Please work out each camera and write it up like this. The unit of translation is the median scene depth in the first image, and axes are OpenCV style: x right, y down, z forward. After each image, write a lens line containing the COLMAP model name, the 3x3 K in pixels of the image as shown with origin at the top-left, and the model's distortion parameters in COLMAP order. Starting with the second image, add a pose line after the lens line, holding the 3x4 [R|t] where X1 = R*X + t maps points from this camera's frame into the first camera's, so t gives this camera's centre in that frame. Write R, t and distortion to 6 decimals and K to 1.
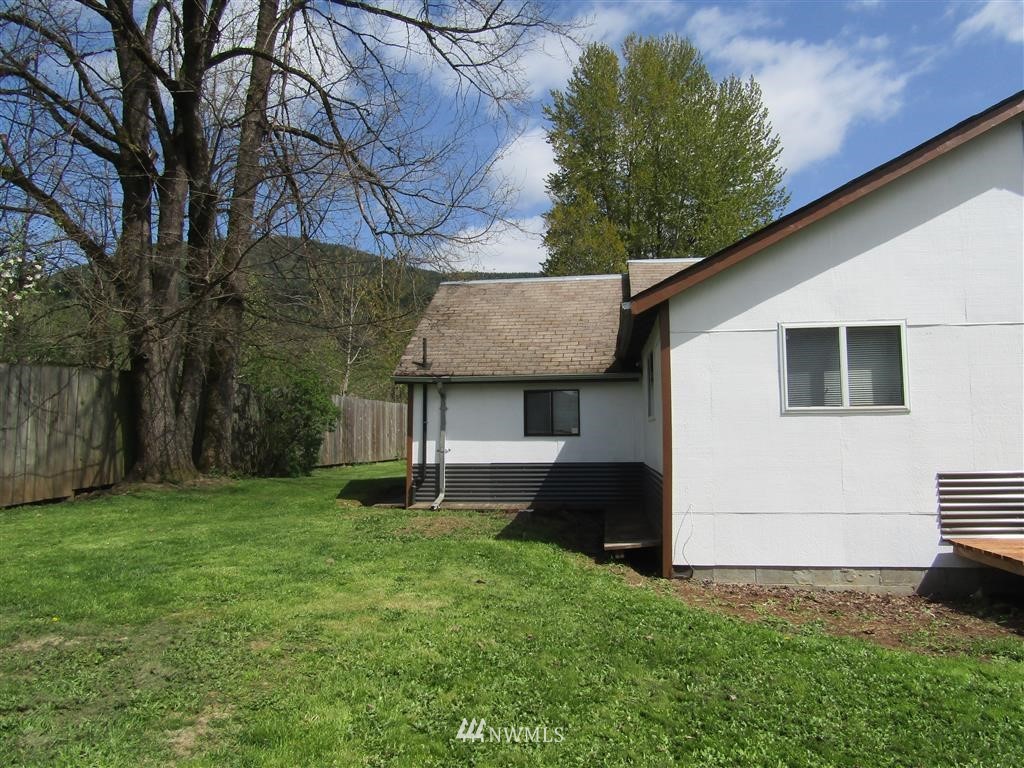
lens RADIAL K [[719.2, 0, 512.8], [0, 719.2, 381.2], [0, 0, 1]] dist [-0.023982, 0.016786]
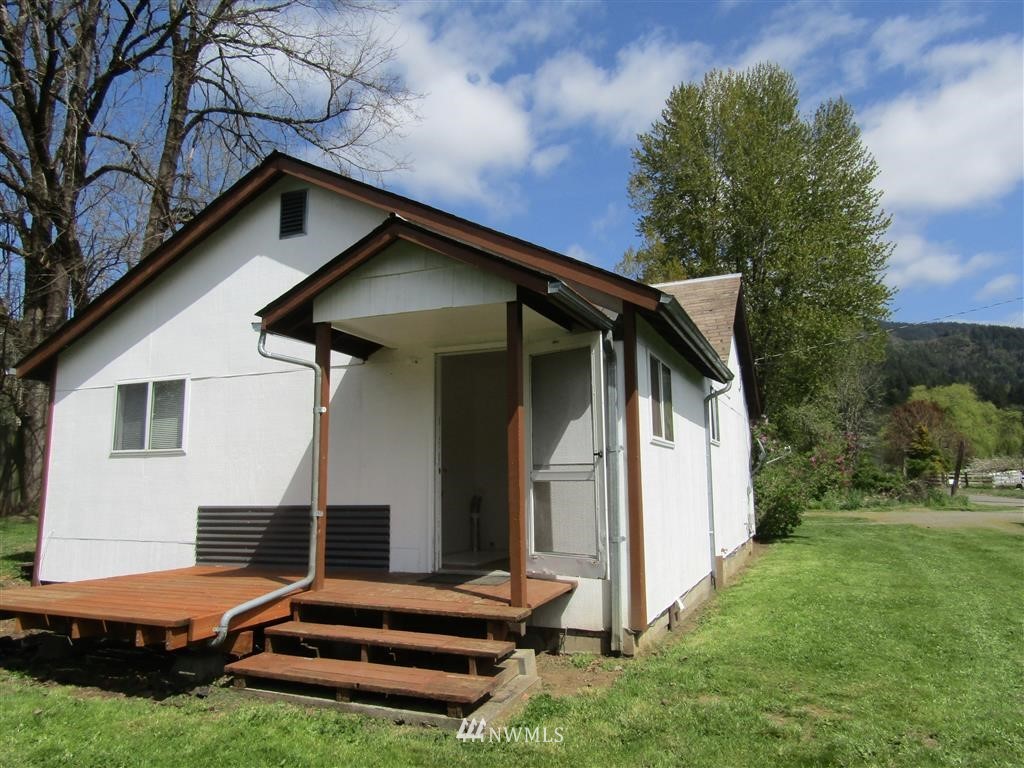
lens RADIAL K [[719.2, 0, 512.8], [0, 719.2, 381.2], [0, 0, 1]] dist [-0.023982, 0.016786]
pose [[0.960581, -0.036939, -0.275534, 1.332162], [0.019476, 0.997640, -0.065846, 0.012297], [0.277316, 0.057884, 0.959034, 0.029974]]
